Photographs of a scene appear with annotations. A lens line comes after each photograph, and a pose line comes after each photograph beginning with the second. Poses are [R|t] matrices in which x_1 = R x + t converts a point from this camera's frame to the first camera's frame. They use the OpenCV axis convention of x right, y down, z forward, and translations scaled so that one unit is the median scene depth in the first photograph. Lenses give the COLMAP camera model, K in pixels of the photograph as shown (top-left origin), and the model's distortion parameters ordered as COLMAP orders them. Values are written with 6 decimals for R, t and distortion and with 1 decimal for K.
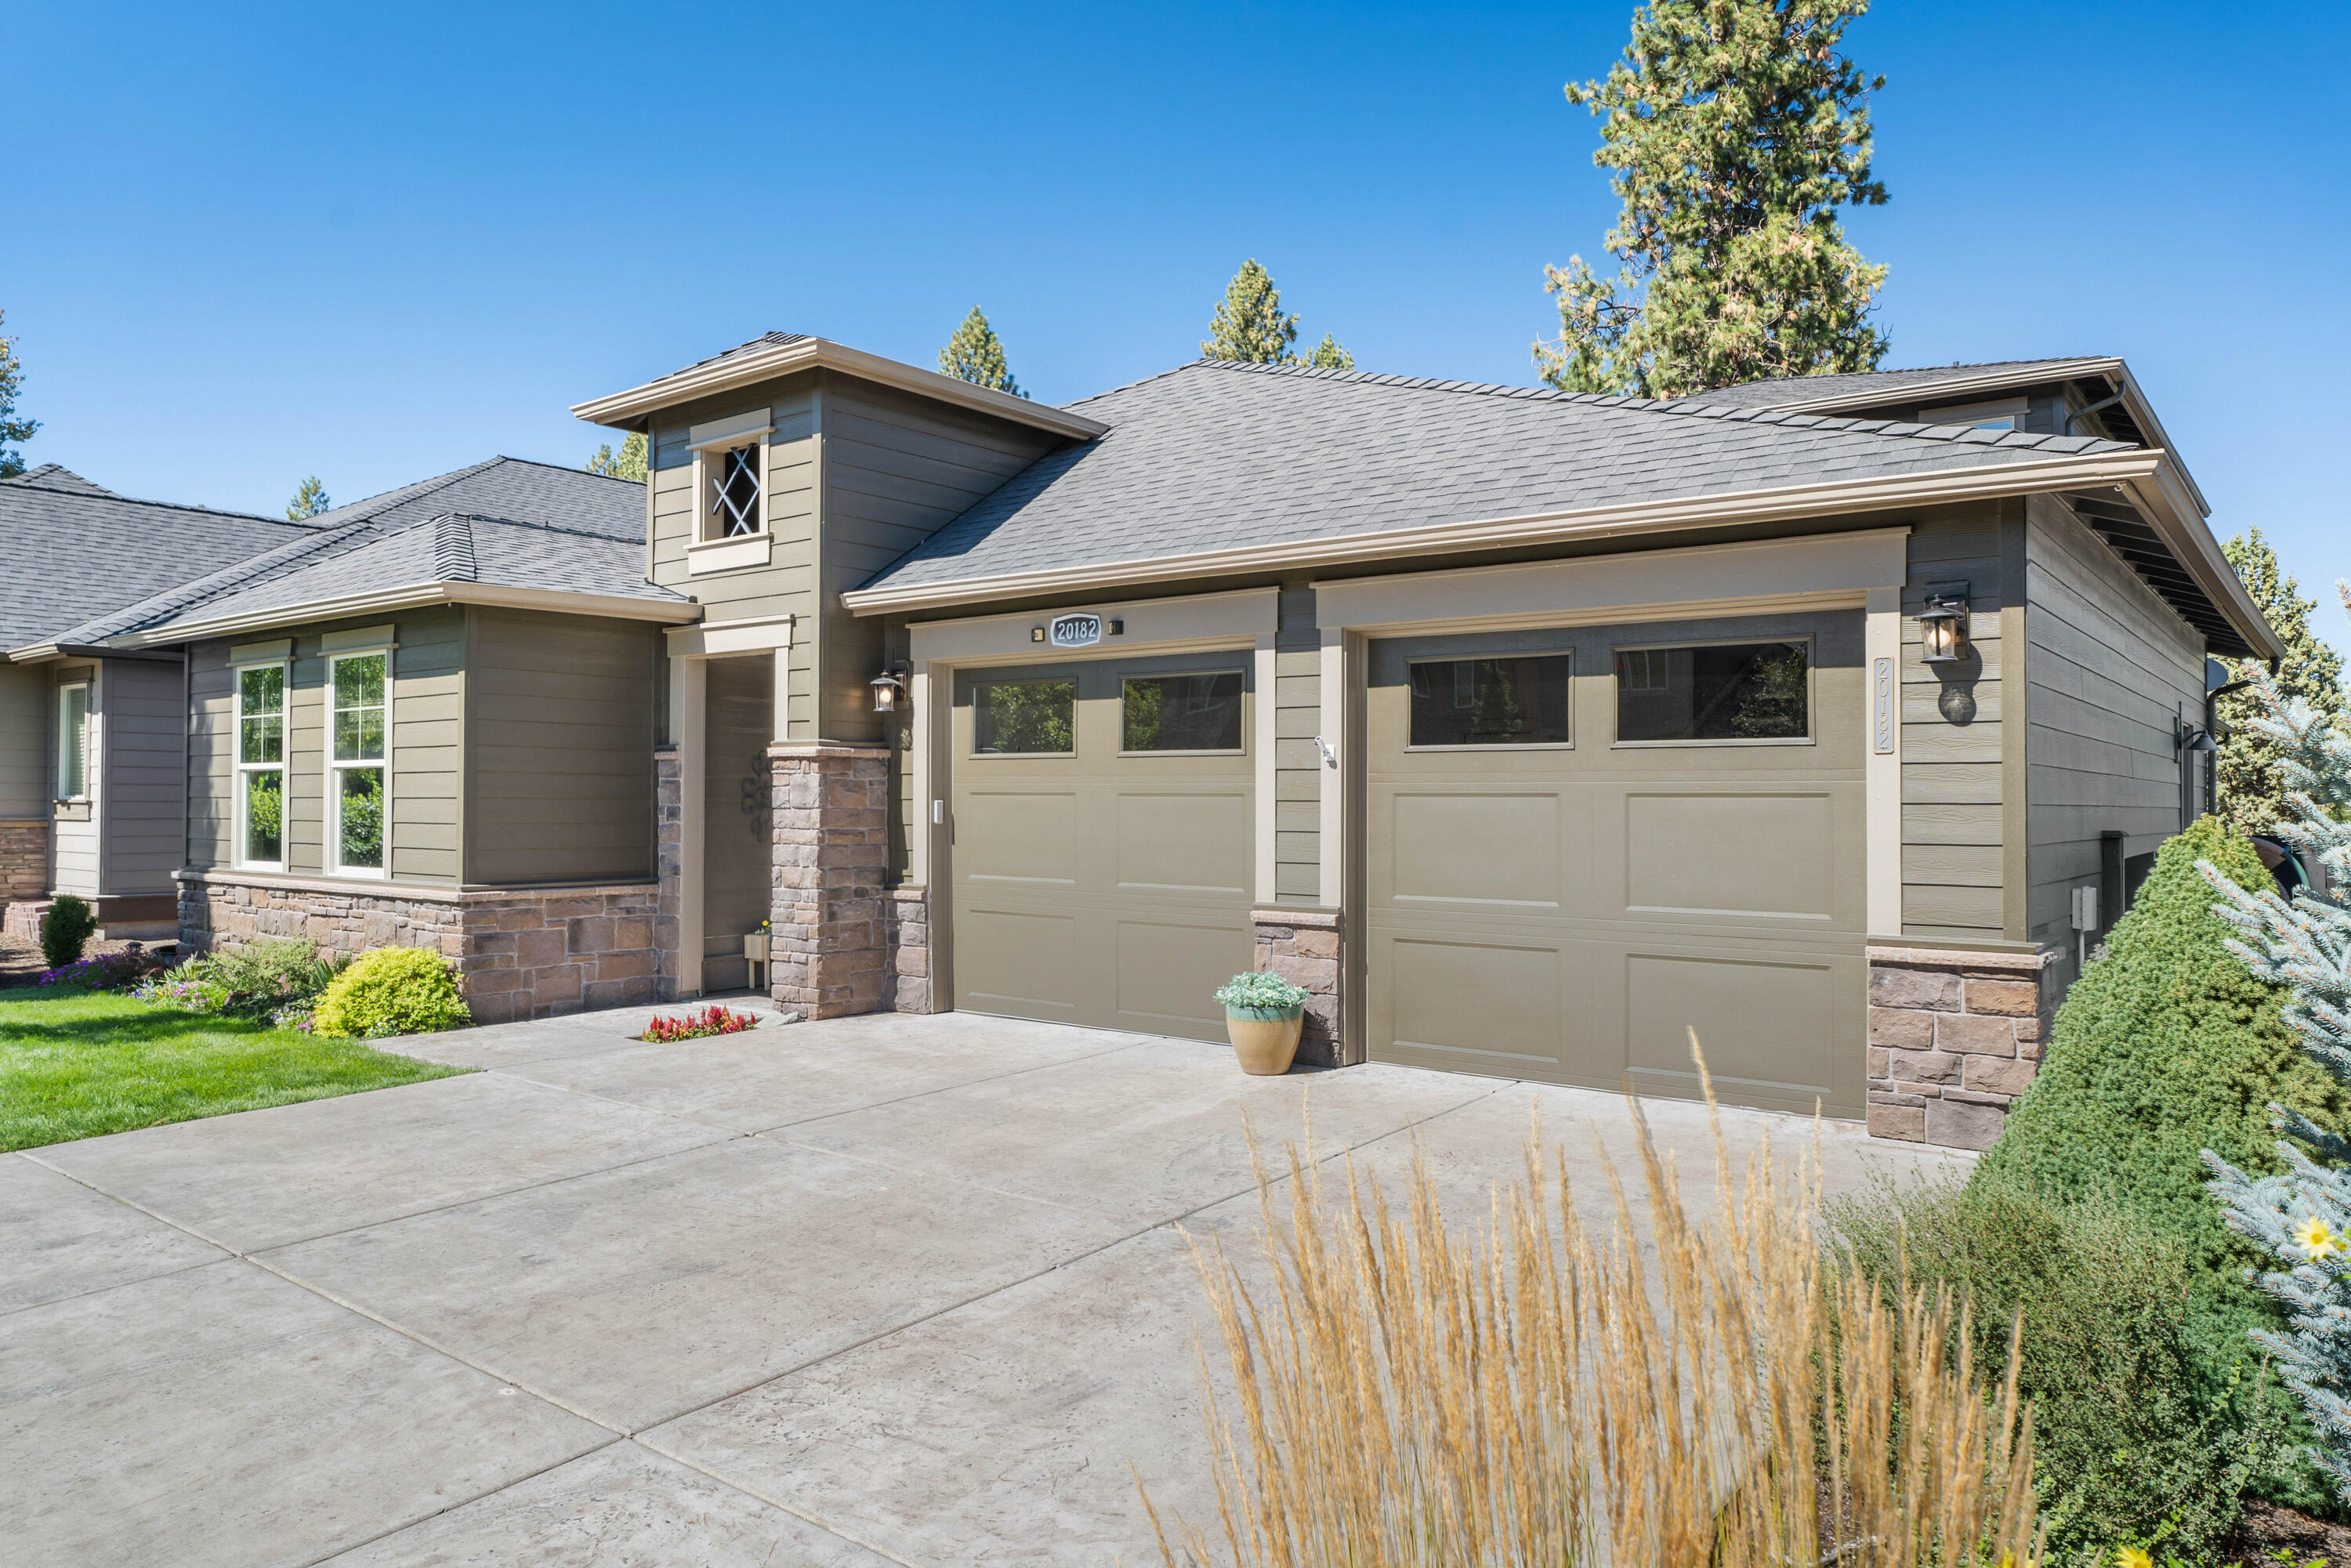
lens RADIAL K [[1546.5, 0, 1174.2], [0, 1546.5, 784.3], [0, 0, 1]] dist [-0.001361, -0.000040]
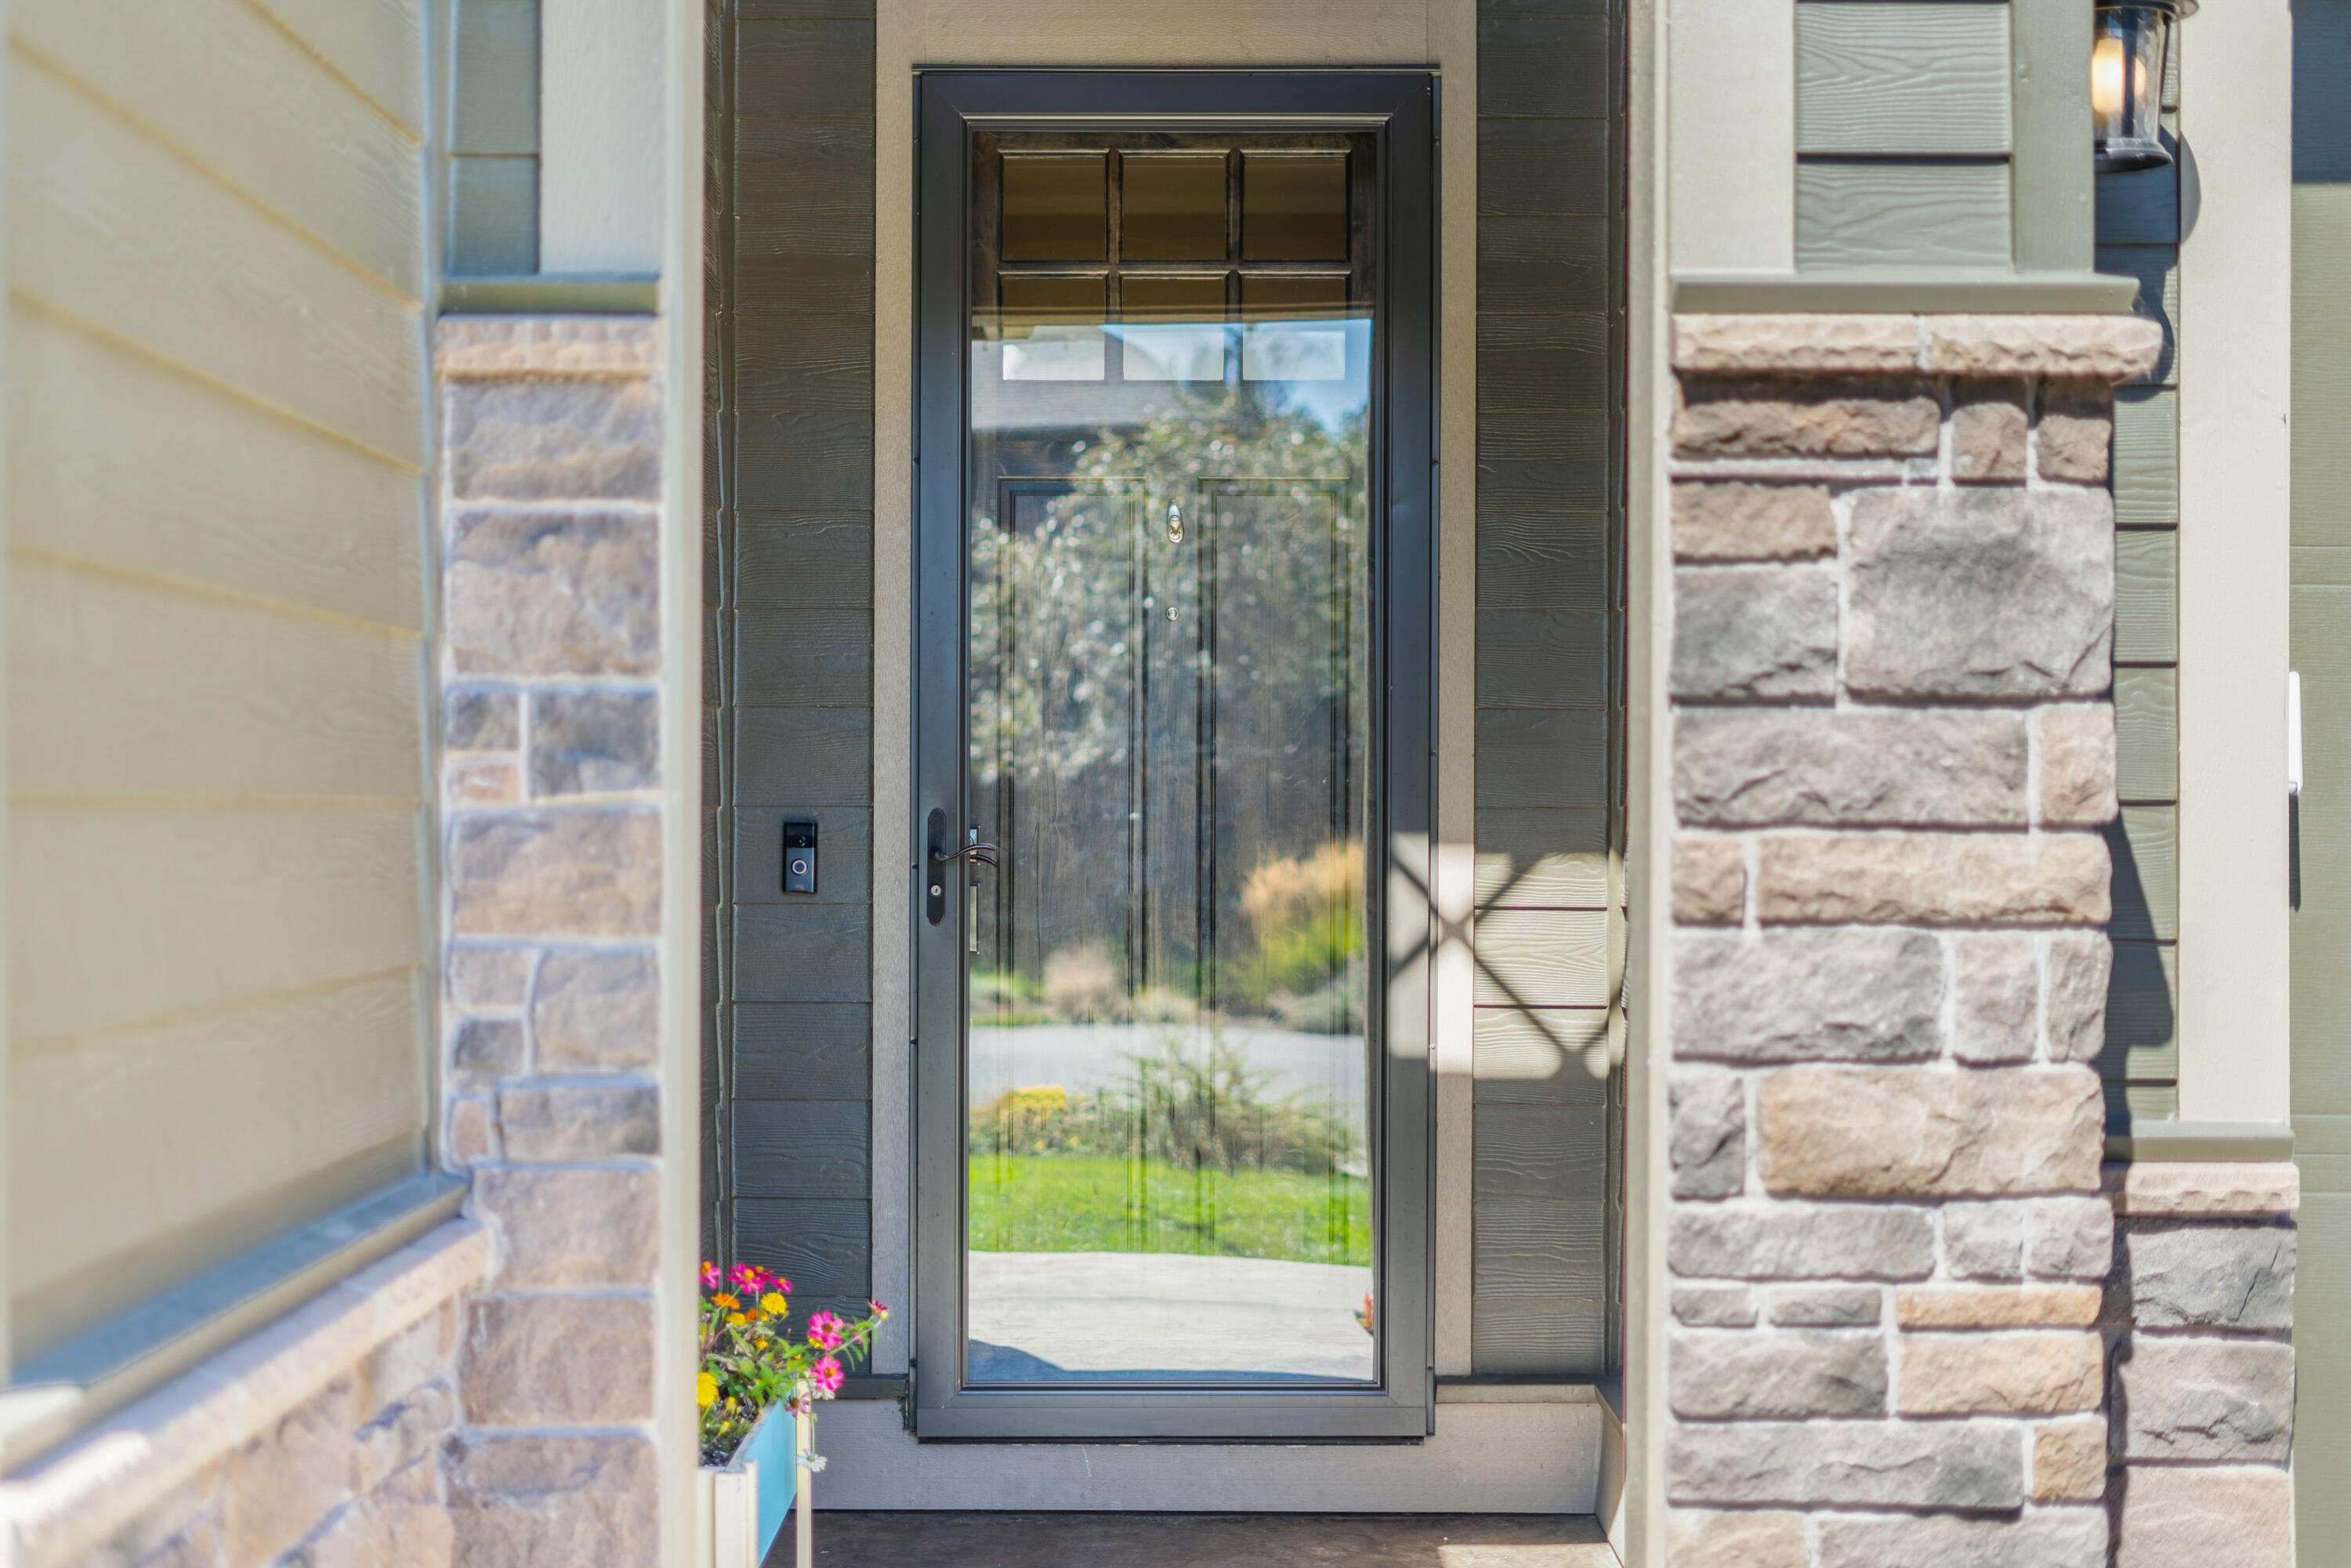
lens RADIAL K [[3380.7, 0, 1176.6], [0, 3380.7, 786.5], [0, 0, 1]] dist [-0.008522, 0.000000]
pose [[0.799479, 0.002659, 0.600688, -0.576459], [-0.008978, 0.999931, 0.007524, 0.025288], [-0.600627, -0.011408, 0.799448, 0.859124]]
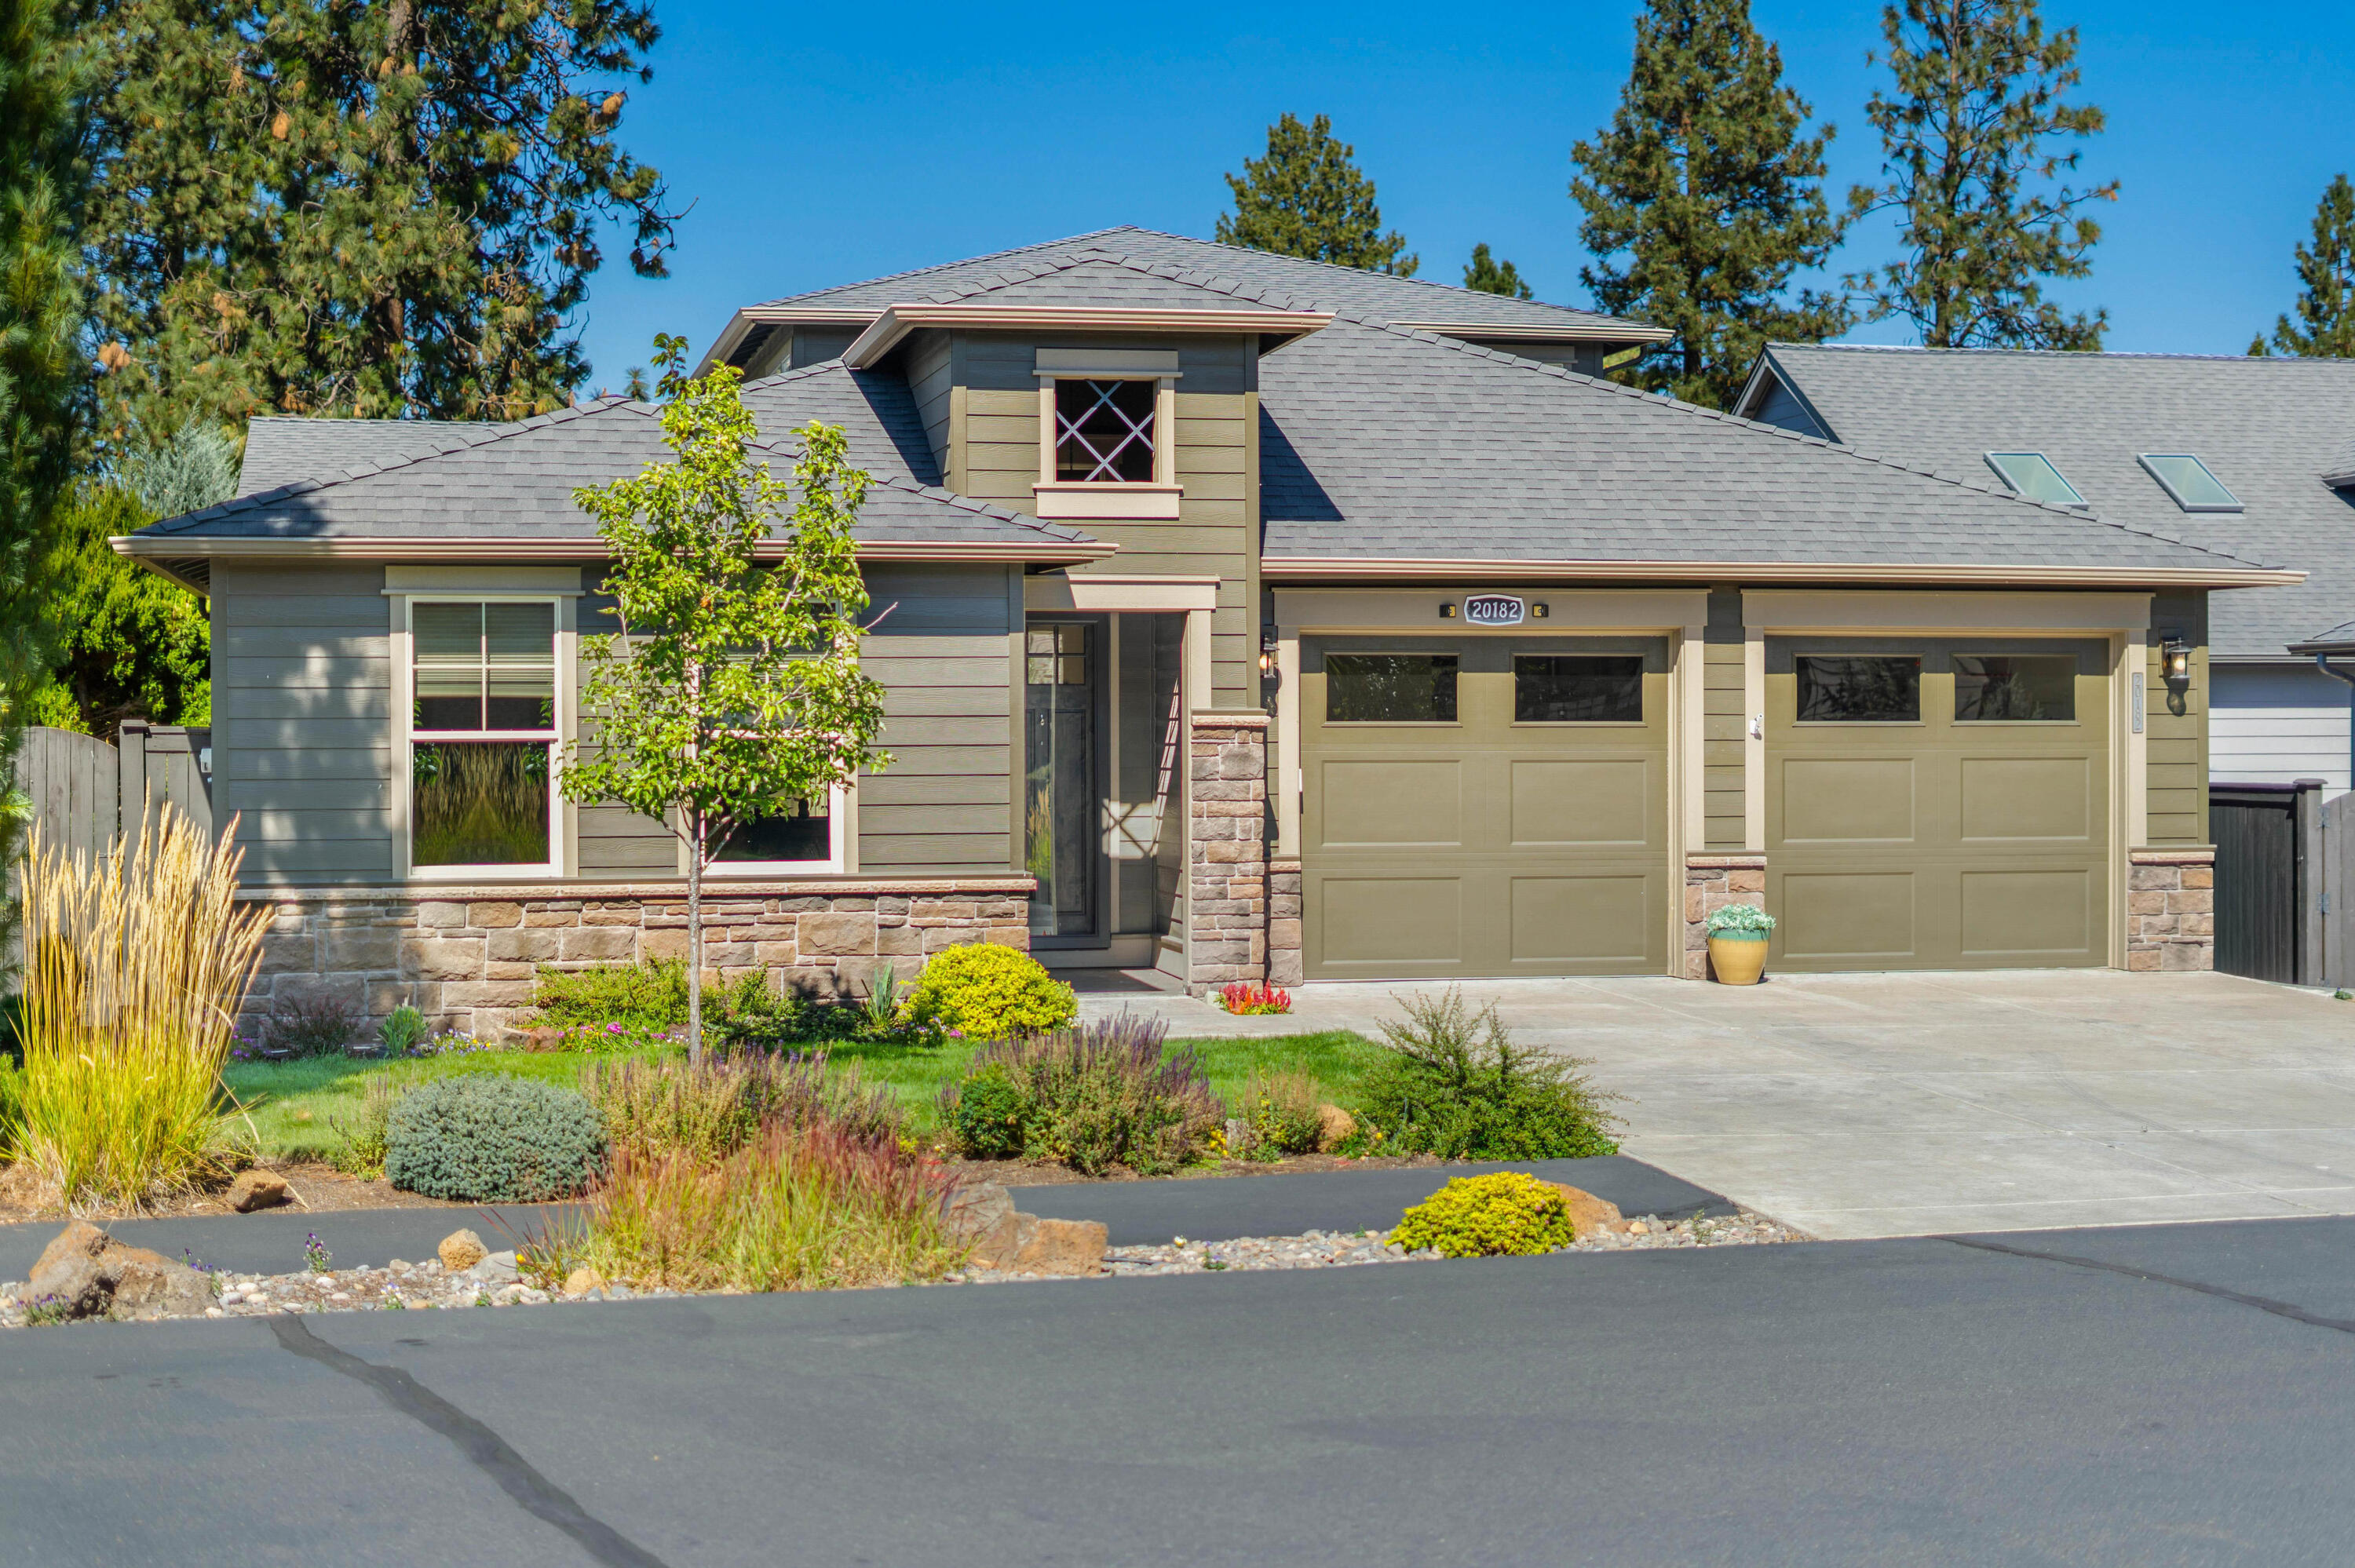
lens RADIAL K [[3269.1, 0, 1177.1], [0, 3269.1, 781.2], [0, 0, 1]] dist [0.015523, 0.000000]
pose [[0.653733, -0.017861, 0.756514, -2.021560], [-0.002554, 0.999664, 0.025809, -0.040048], [-0.756721, -0.018804, 0.653468, -0.339514]]
